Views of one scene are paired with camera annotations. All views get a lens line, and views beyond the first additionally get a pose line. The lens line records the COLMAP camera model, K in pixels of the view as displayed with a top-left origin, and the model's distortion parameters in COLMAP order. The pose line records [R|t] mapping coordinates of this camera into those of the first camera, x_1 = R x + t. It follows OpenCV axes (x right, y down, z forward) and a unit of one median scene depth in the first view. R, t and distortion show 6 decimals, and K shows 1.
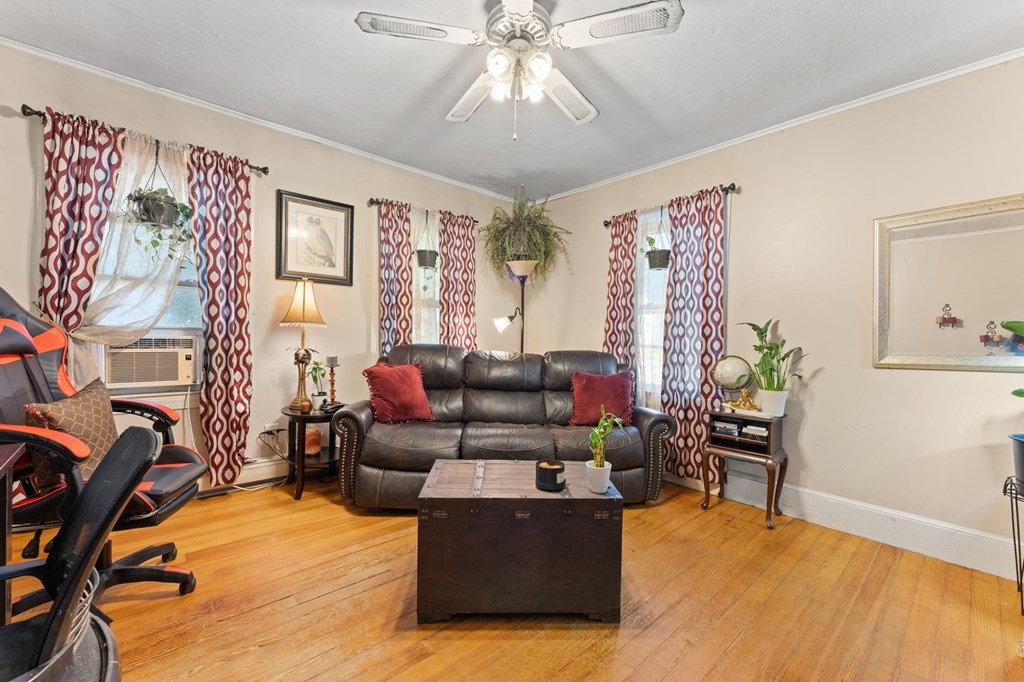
lens RADIAL K [[419.0, 0, 512.1], [0, 419.0, 341.9], [0, 0, 1]] dist [-0.002921, -0.000293]
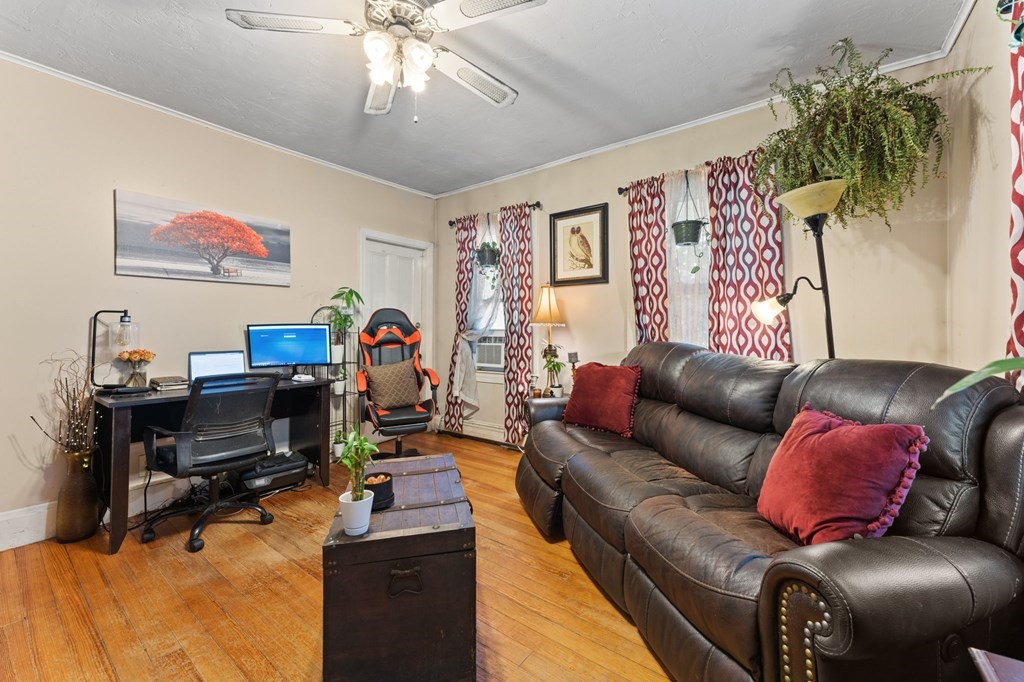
lens RADIAL K [[419.4, 0, 512.1], [0, 419.4, 319.9], [0, 0, 1]] dist [-0.000247, -0.000029]
pose [[0.180586, -0.047041, -0.982434, 0.574327], [-0.008561, 0.998743, -0.049396, 0.005209], [0.983522, 0.017330, 0.179957, 0.631261]]
